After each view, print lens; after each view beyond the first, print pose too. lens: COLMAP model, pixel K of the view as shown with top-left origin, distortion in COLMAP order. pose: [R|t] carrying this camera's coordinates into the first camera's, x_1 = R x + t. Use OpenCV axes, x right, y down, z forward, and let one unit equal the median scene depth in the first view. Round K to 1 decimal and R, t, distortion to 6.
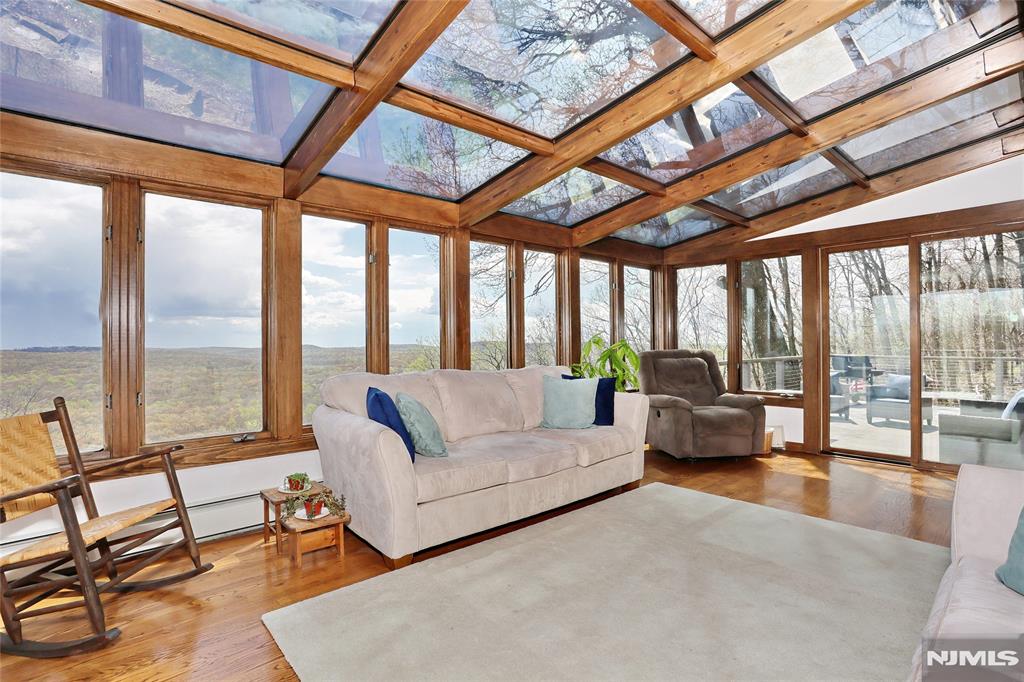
lens RADIAL K [[493.9, 0, 505.9], [0, 493.9, 342.0], [0, 0, 1]] dist [-0.033770, 0.004272]
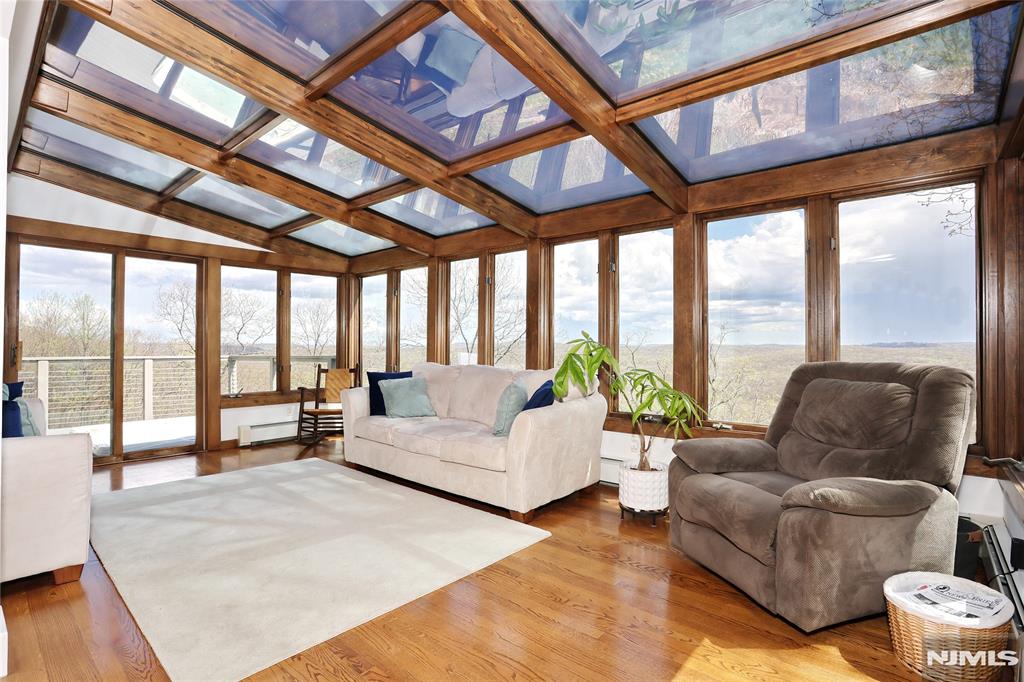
lens RADIAL K [[493.9, 0, 506.2], [0, 493.9, 341.8], [0, 0, 1]] dist [-0.033770, 0.004272]
pose [[0.114681, 0.002930, -0.993398, 1.117652], [0.005805, 0.999977, 0.003619, -0.006053], [0.993385, -0.006182, 0.114661, 0.920440]]
